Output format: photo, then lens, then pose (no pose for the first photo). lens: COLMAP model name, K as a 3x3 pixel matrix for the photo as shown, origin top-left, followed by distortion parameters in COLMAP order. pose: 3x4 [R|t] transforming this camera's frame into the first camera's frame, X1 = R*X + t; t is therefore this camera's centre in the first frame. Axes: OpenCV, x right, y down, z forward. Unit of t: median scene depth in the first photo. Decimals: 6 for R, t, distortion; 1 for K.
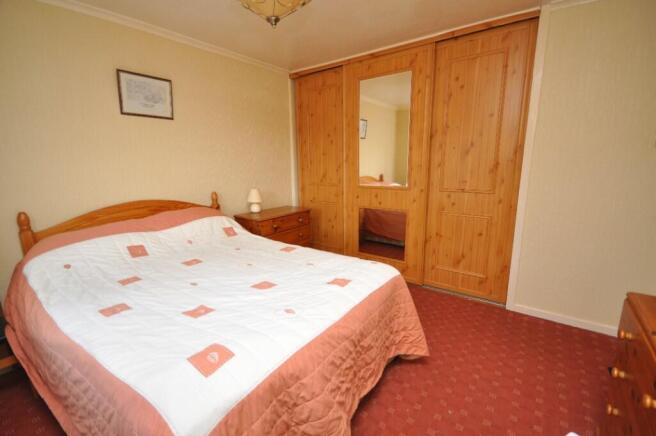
lens RADIAL K [[284.7, 0, 328.0], [0, 284.7, 218.0], [0, 0, 1]] dist [0.001648, 0.000107]
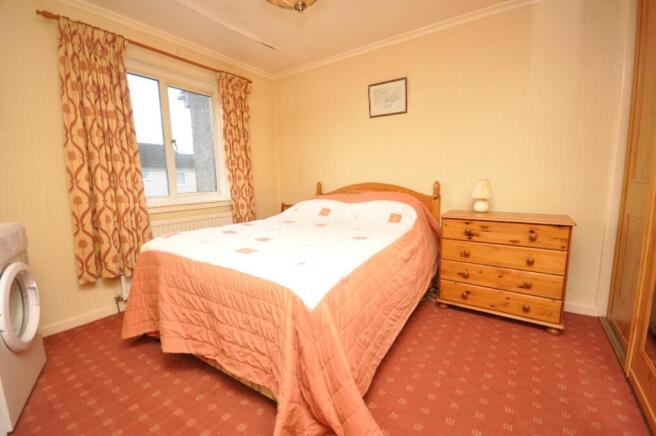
lens RADIAL K [[284.7, 0, 328.0], [0, 284.7, 218.0], [0, 0, 1]] dist [0.001648, 0.000107]
pose [[0.055313, 0.149464, -0.987219, 0.619533], [-0.182367, 0.973613, 0.137186, -0.044628], [0.981673, 0.172448, 0.081111, 0.709452]]
